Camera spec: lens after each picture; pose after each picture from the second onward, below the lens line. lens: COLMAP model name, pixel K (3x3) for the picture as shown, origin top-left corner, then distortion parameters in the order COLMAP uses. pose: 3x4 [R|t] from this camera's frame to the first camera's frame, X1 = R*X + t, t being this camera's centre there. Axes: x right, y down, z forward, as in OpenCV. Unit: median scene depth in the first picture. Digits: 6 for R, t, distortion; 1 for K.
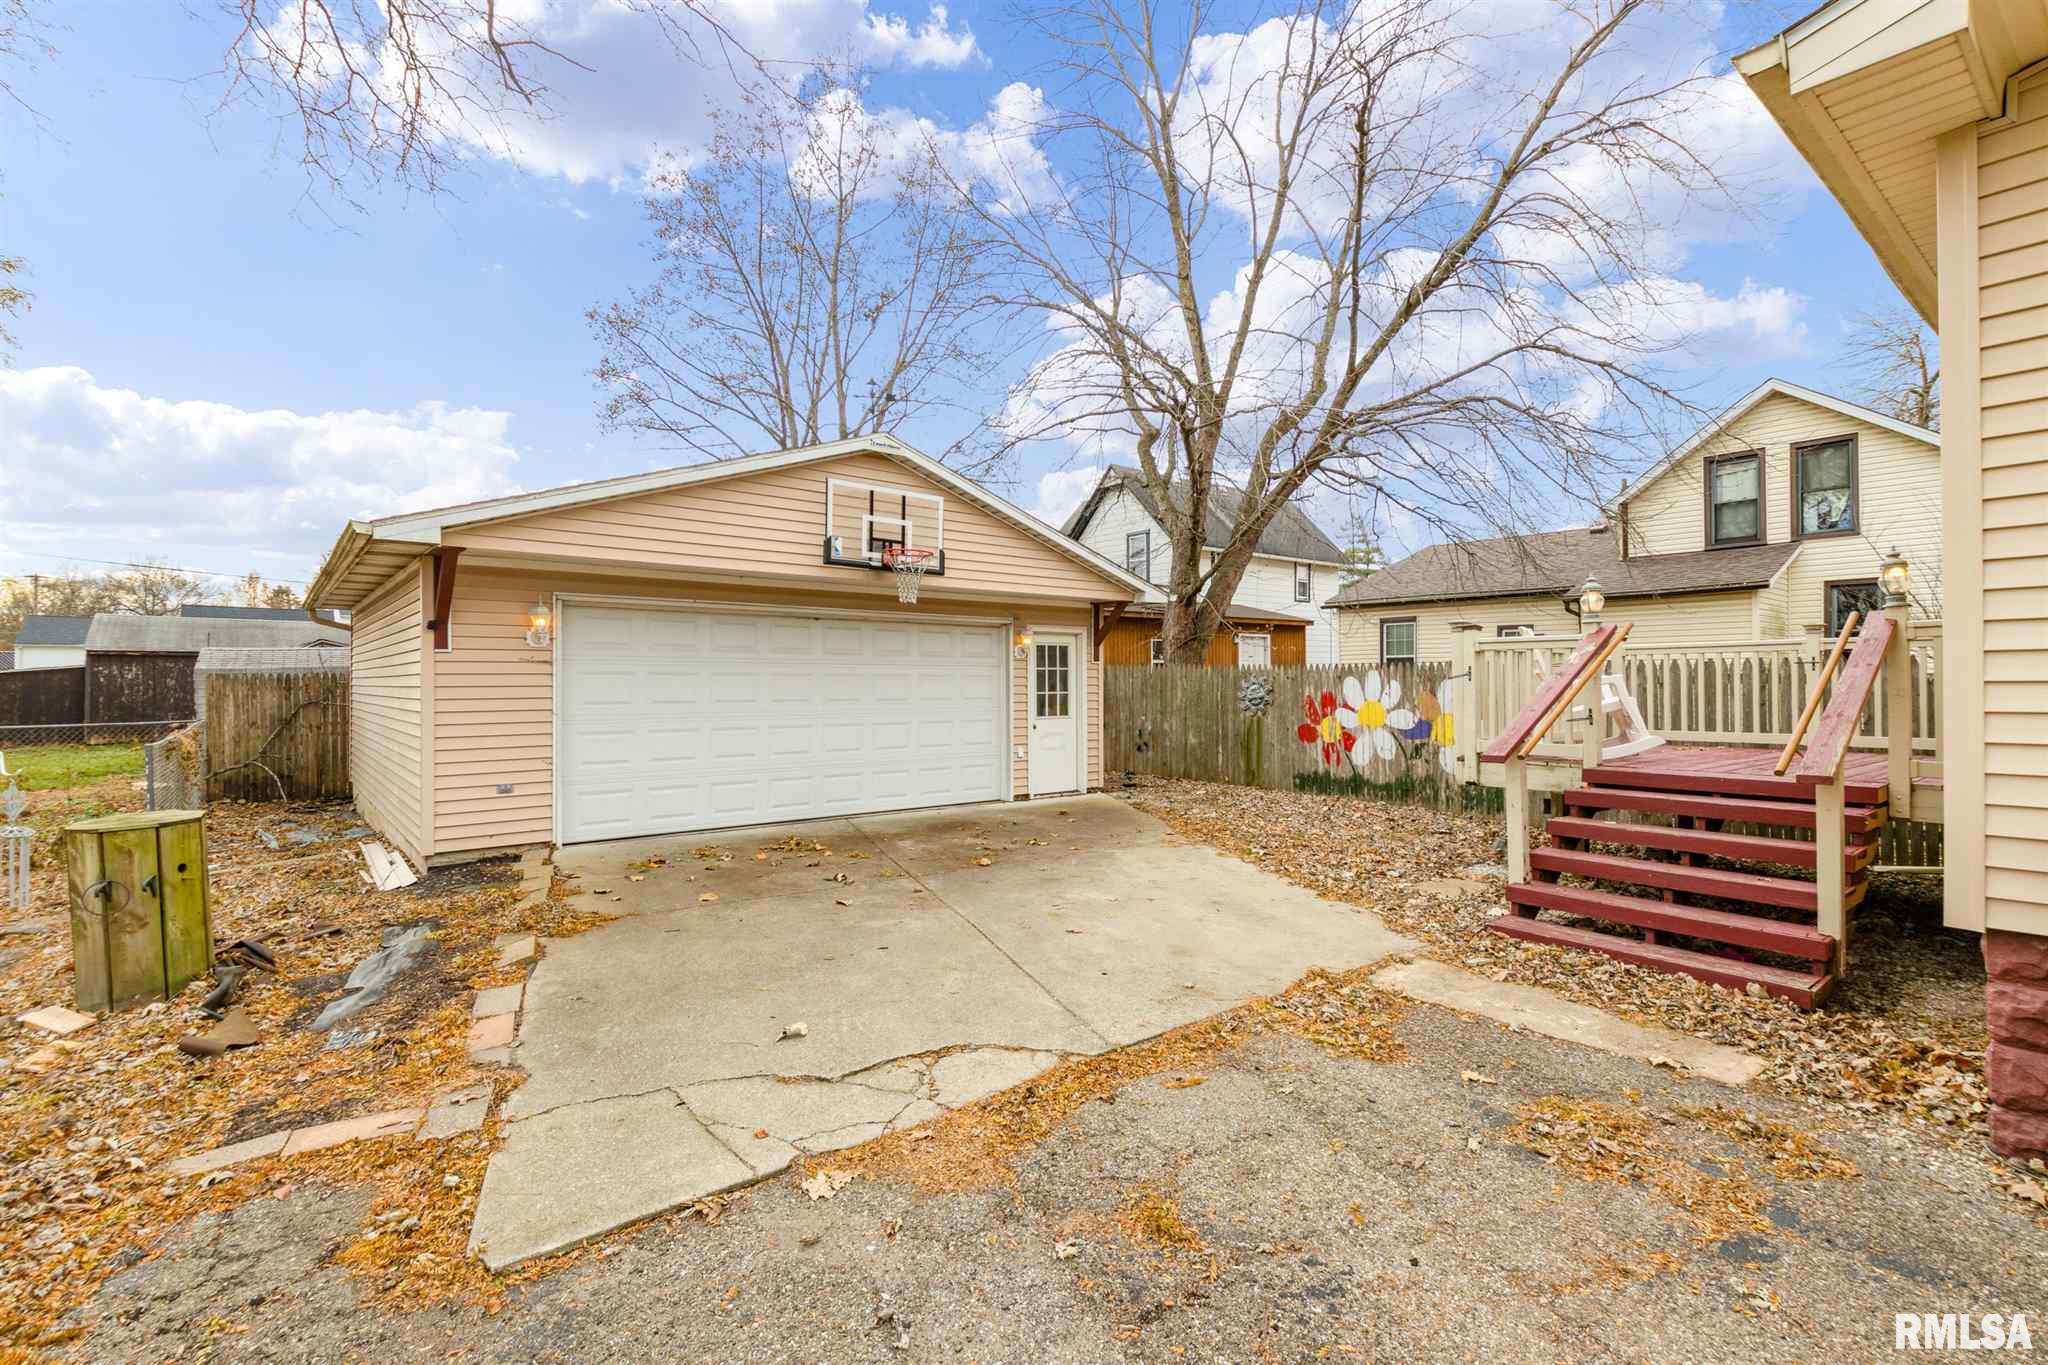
lens RADIAL K [[951.5, 0, 1024.0], [0, 951.5, 682.5], [0, 0, 1]] dist [0.063257, -0.000035]
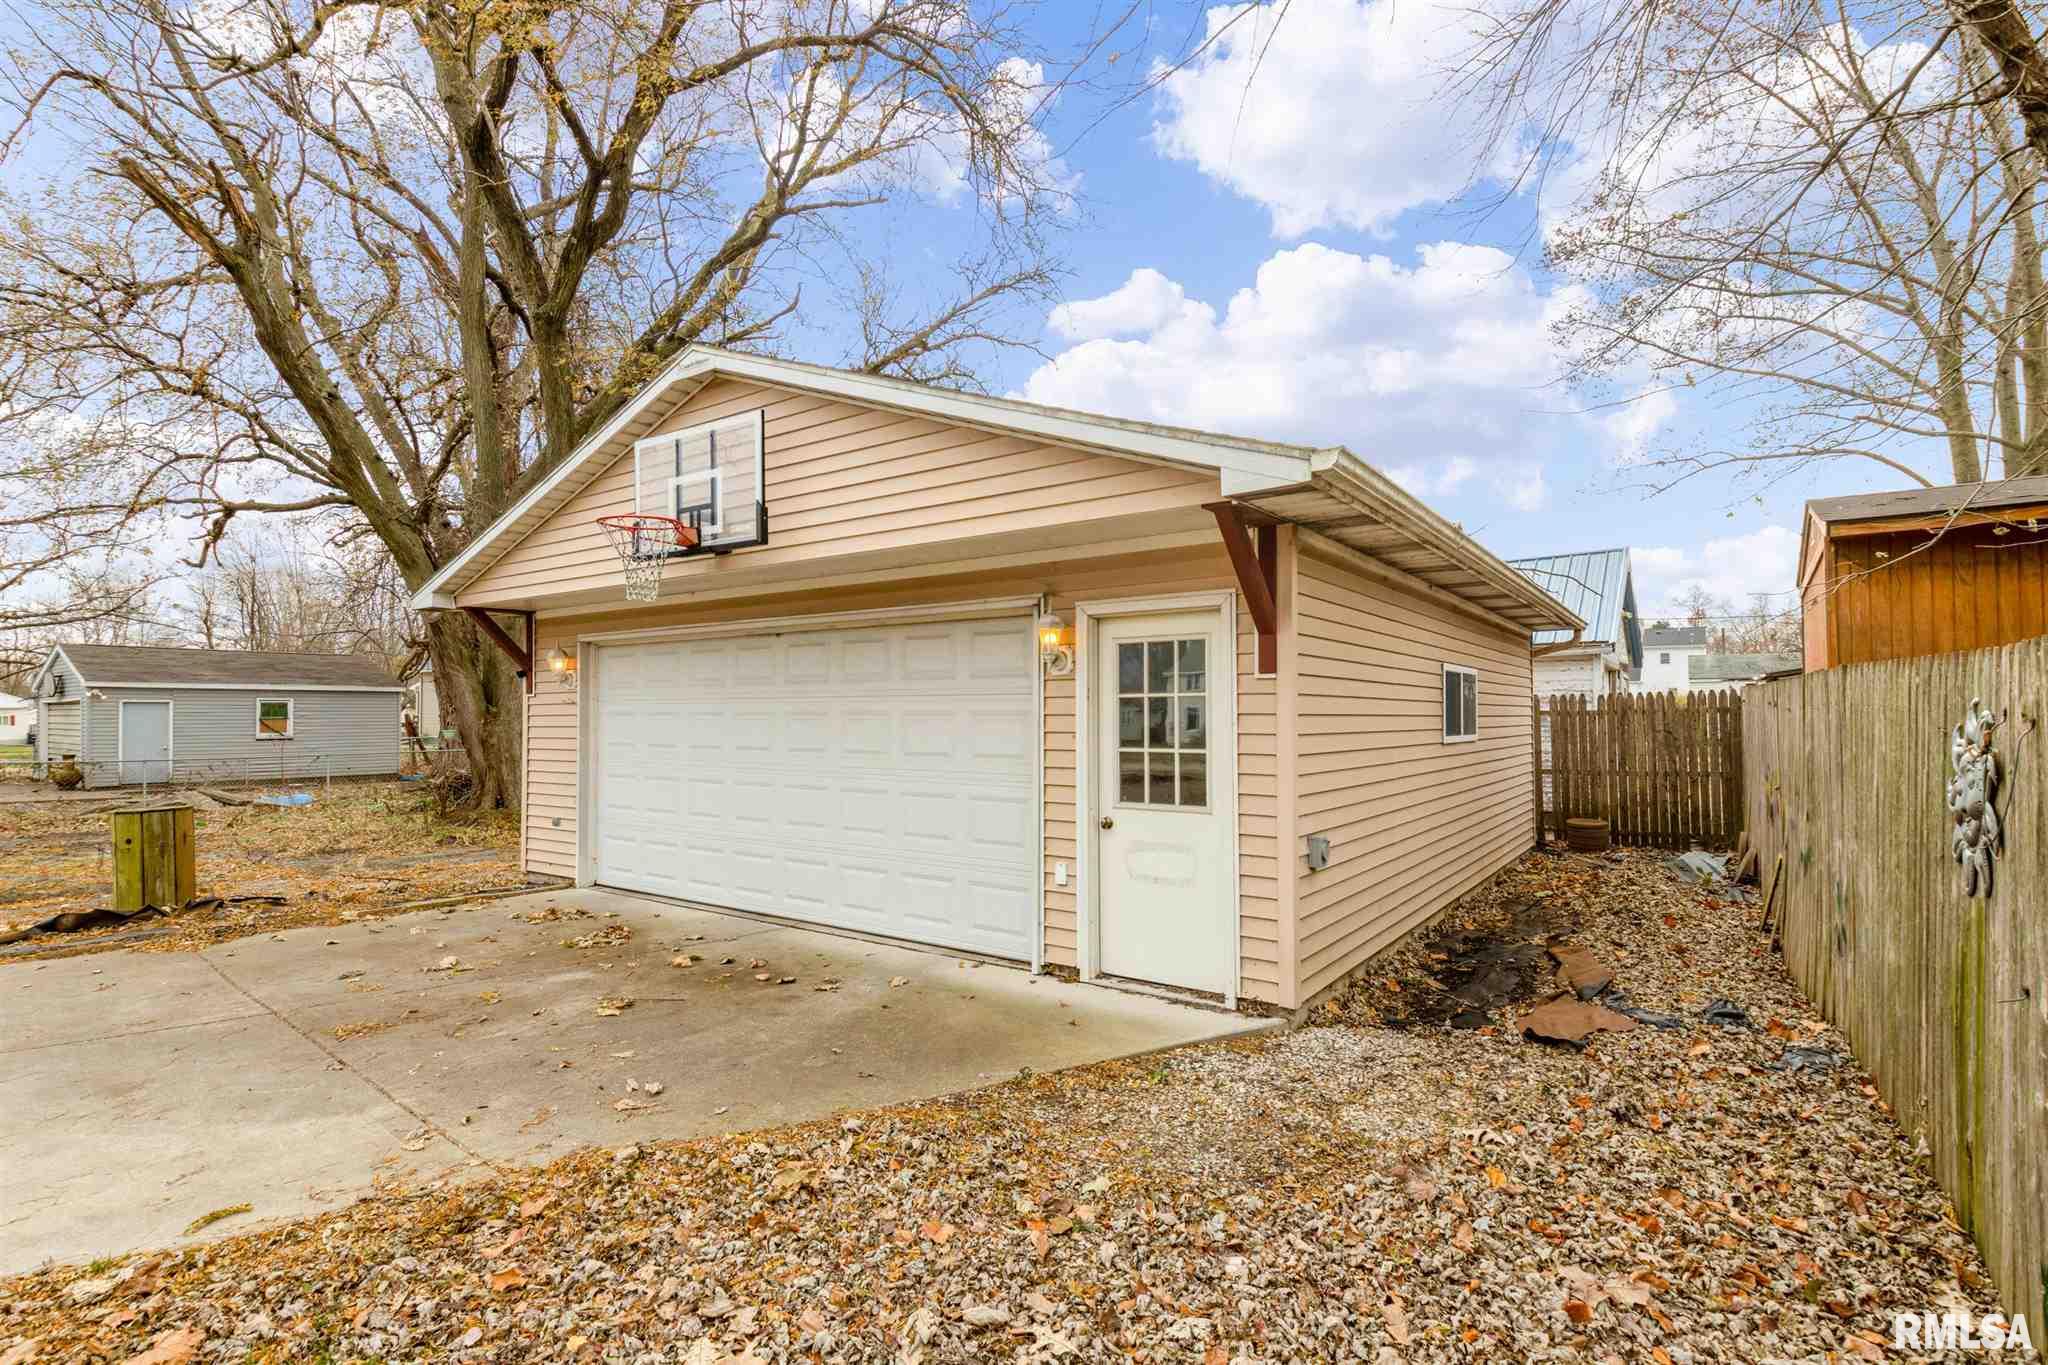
lens RADIAL K [[954.3, 0, 1023.1], [0, 954.3, 695.2], [0, 0, 1]] dist [0.067505, -0.000014]
pose [[0.271435, -0.019276, -0.962264, 0.502073], [0.005063, 0.999814, -0.018600, -0.007637], [0.962443, 0.000176, 0.271482, 0.954975]]
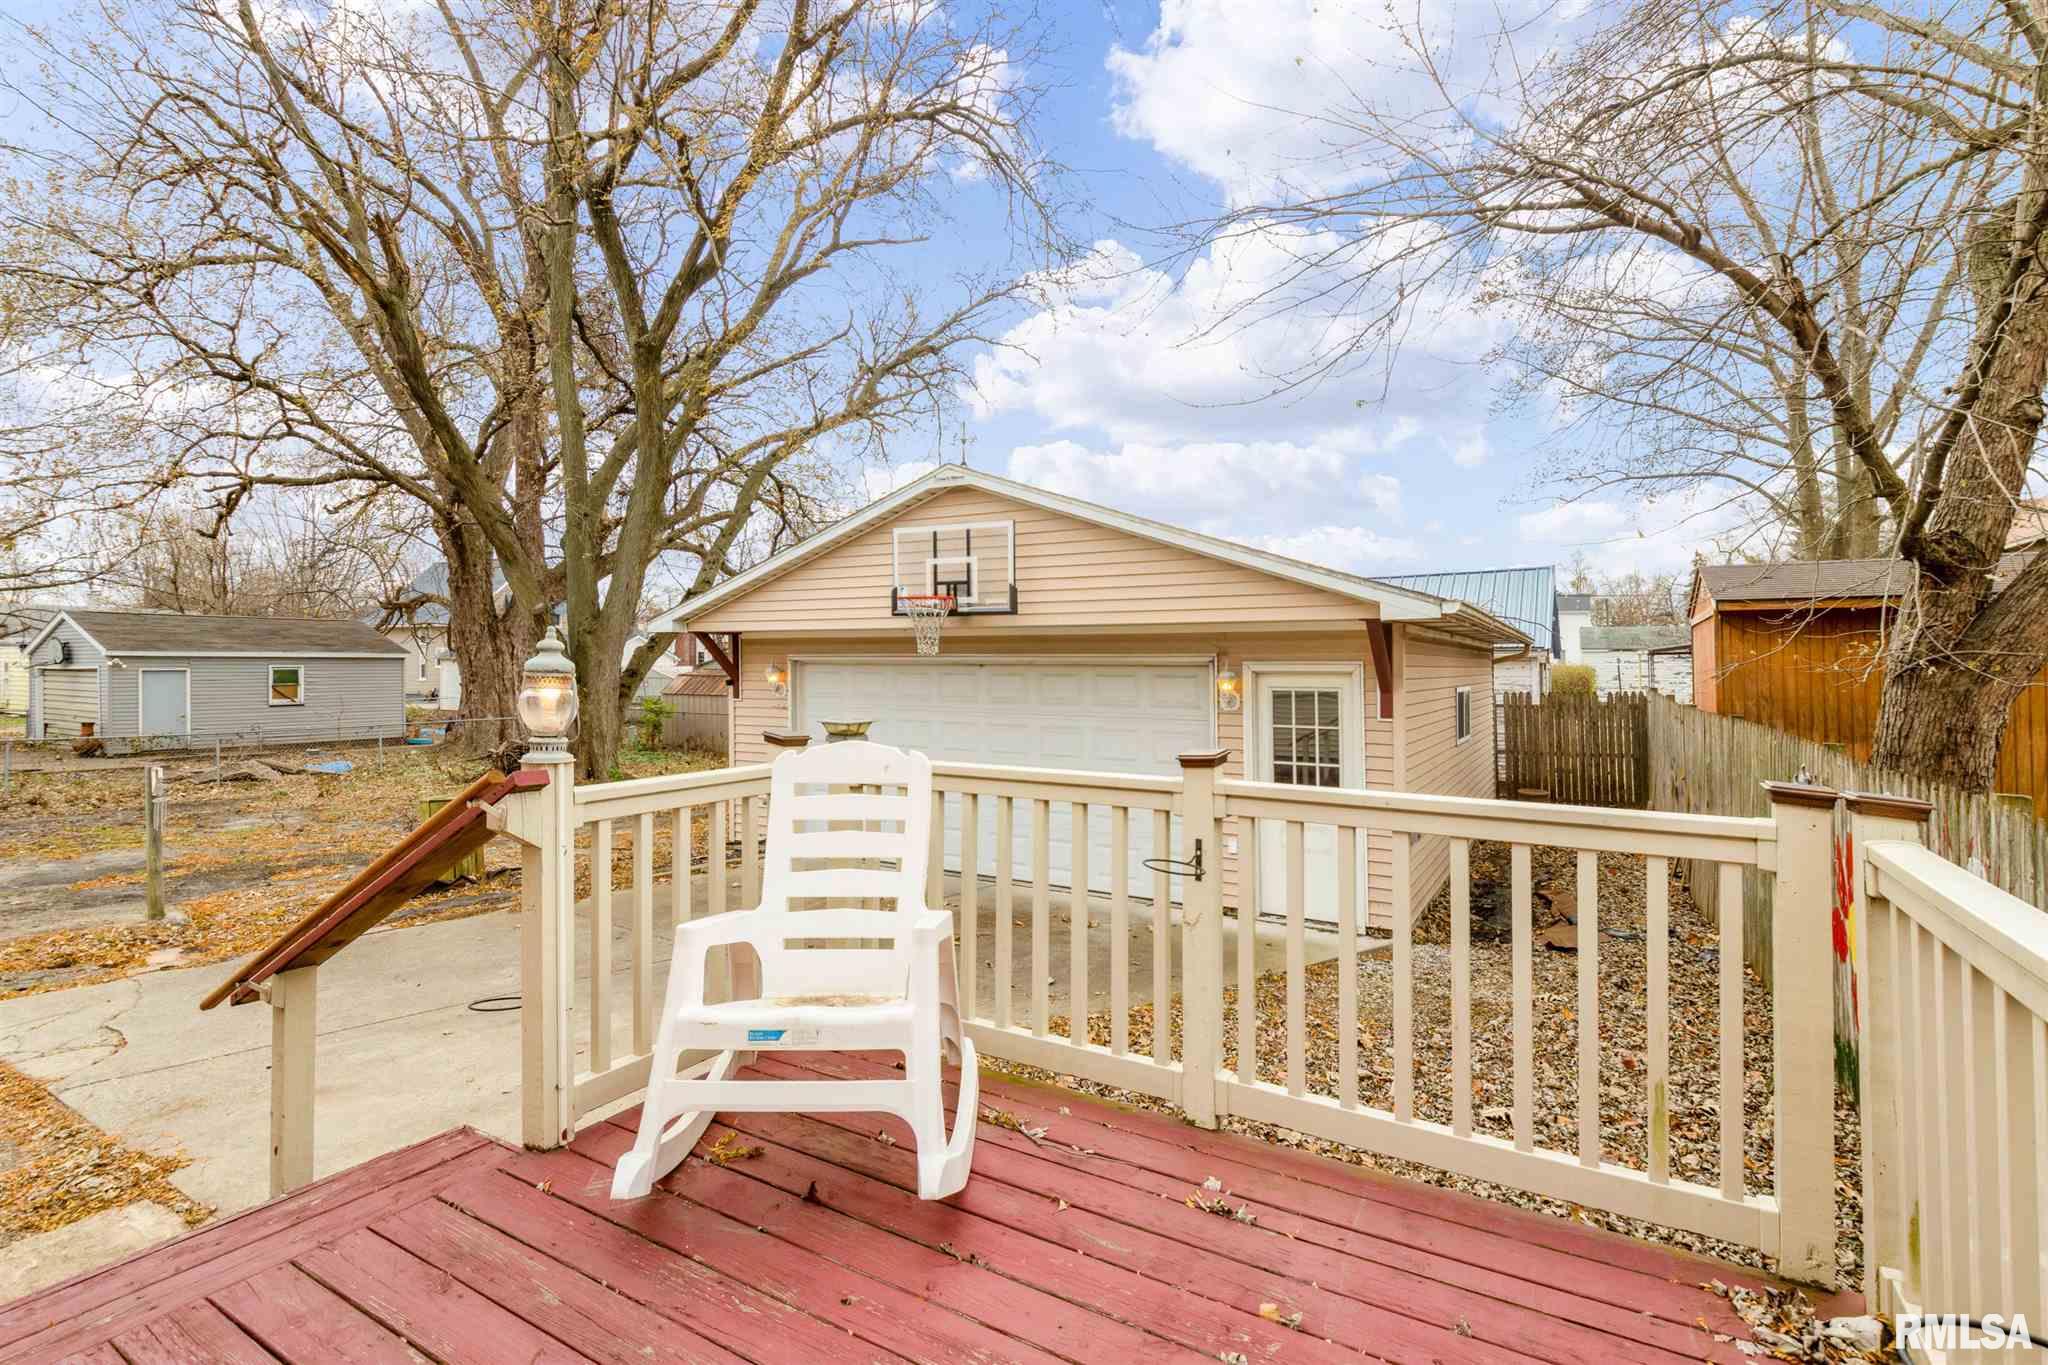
lens RADIAL K [[951.5, 0, 1024.0], [0, 951.5, 682.5], [0, 0, 1]] dist [0.063257, -0.000035]
pose [[0.344774, 0.016042, -0.938548, 0.666261], [-0.000760, 0.999858, 0.016810, -0.064410], [0.938685, -0.005083, 0.344738, 0.695095]]
